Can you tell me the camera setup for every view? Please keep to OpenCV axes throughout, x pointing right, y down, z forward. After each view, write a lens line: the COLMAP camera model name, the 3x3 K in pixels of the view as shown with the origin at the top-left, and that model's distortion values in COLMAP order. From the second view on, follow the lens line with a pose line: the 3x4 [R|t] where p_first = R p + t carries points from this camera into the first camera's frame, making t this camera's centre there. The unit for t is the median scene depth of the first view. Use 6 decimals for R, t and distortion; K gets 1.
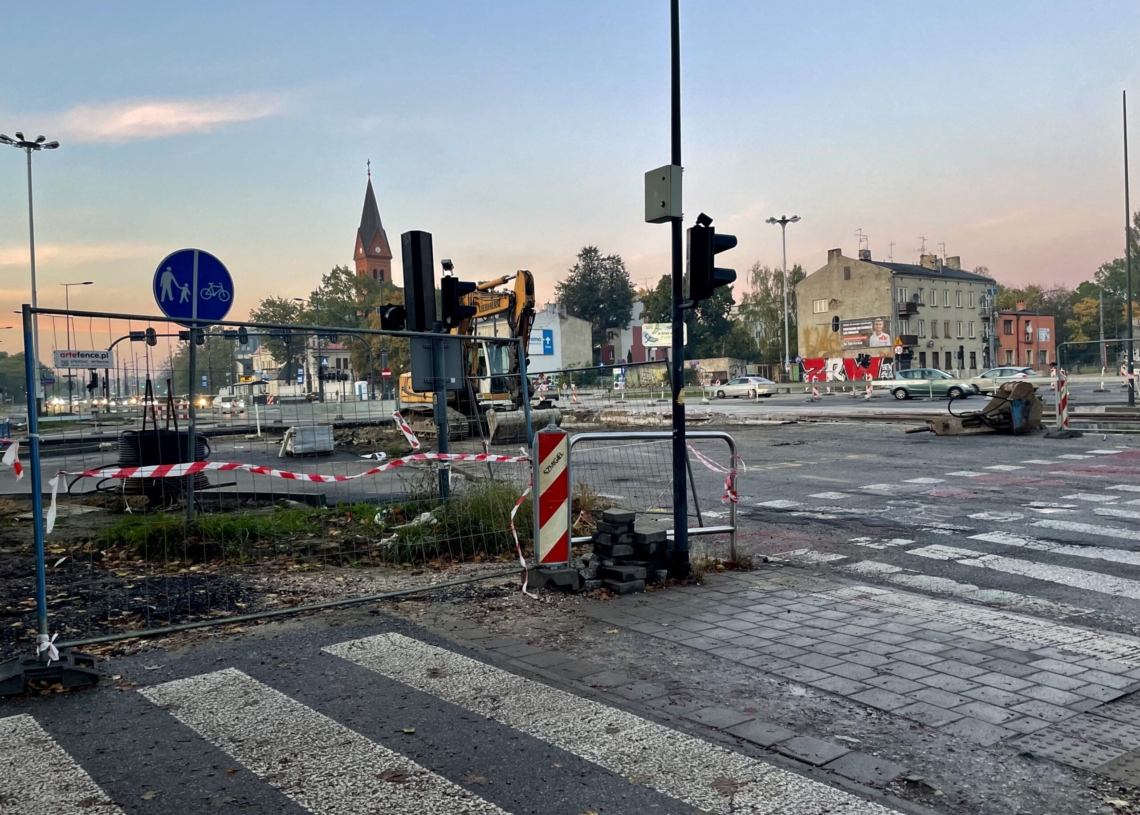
lens RADIAL K [[956.7, 0, 572.1], [0, 956.7, 393.9], [0, 0, 1]] dist [0.078137, -0.097928]
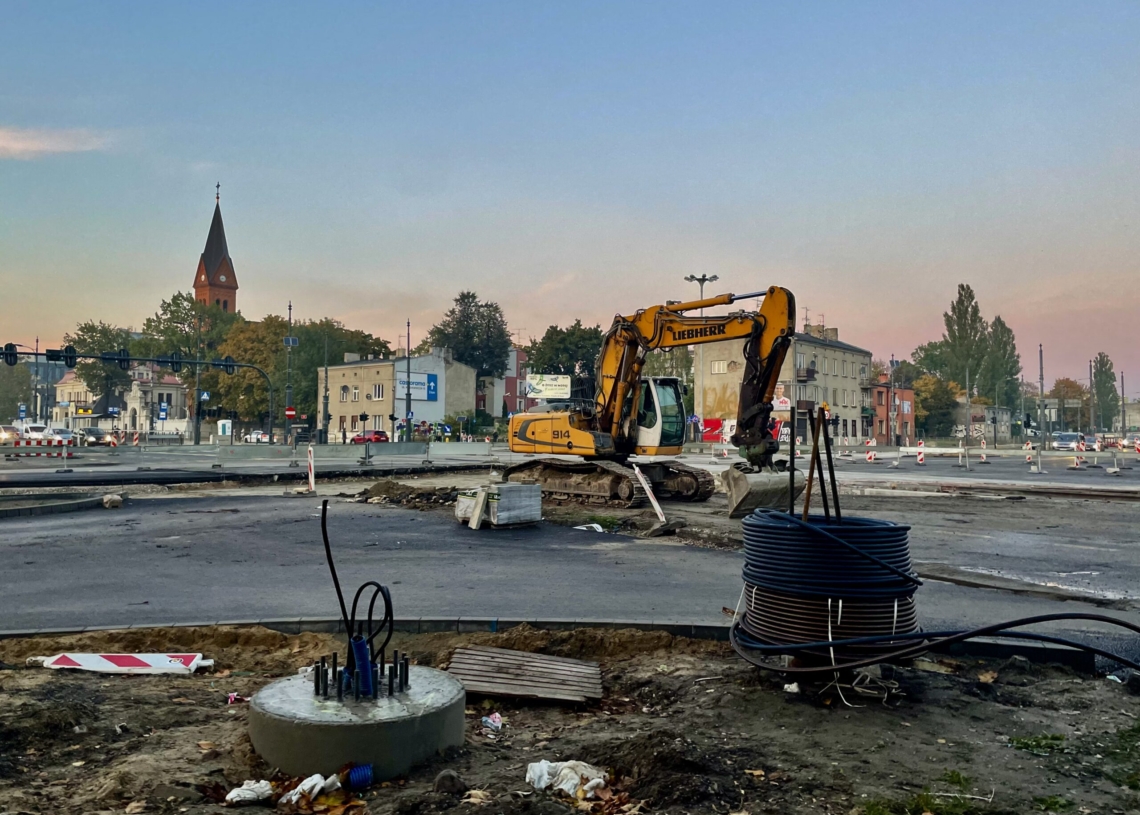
lens RADIAL K [[930.2, 0, 571.4], [0, 930.2, 372.2], [0, 0, 1]] dist [0.090181, -0.129295]
pose [[0.975360, 0.058986, 0.212588, -0.108679], [-0.042039, 0.995631, -0.083378, 0.002133], [-0.216578, 0.072386, 0.973578, 0.094704]]
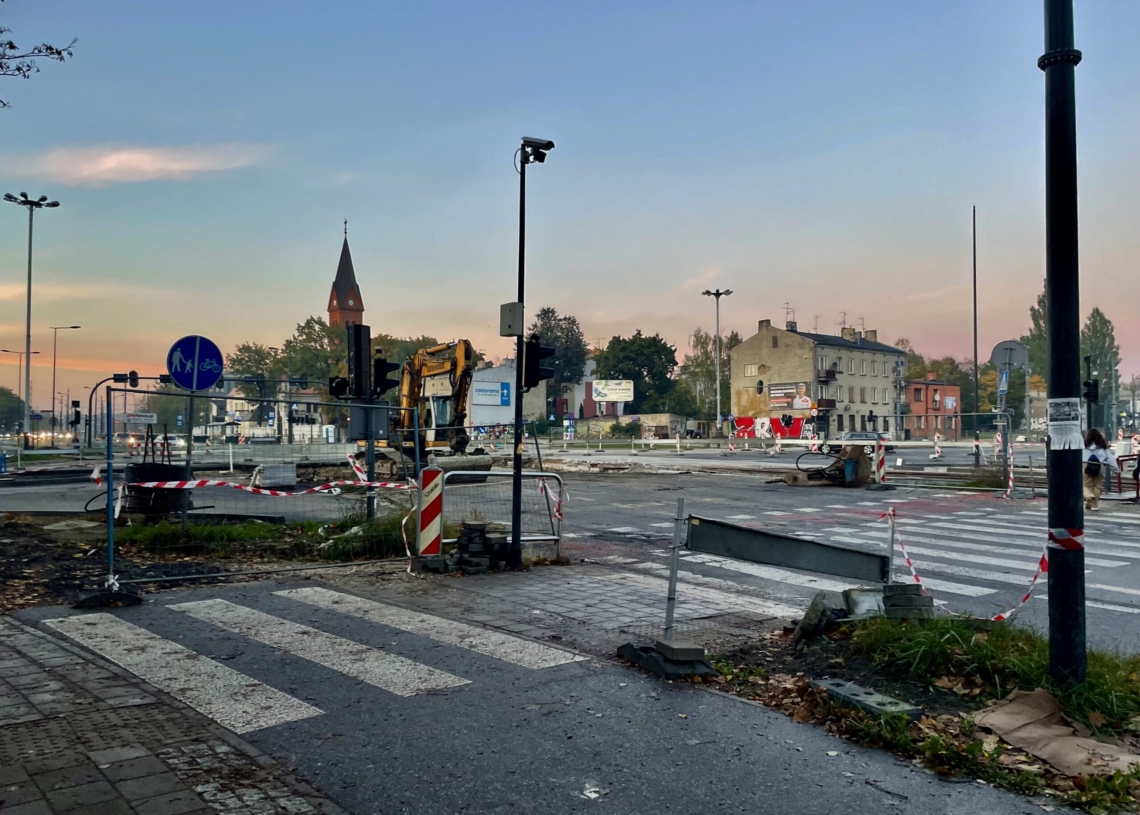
lens RADIAL K [[910.1, 0, 579.8], [0, 910.1, 402.2], [0, 0, 1]] dist [0.086964, -0.117461]
pose [[0.998345, 0.032155, 0.047688, 0.012783], [-0.029999, 0.998525, -0.045262, -0.000813], [-0.049073, 0.043756, 0.997836, -0.043367]]
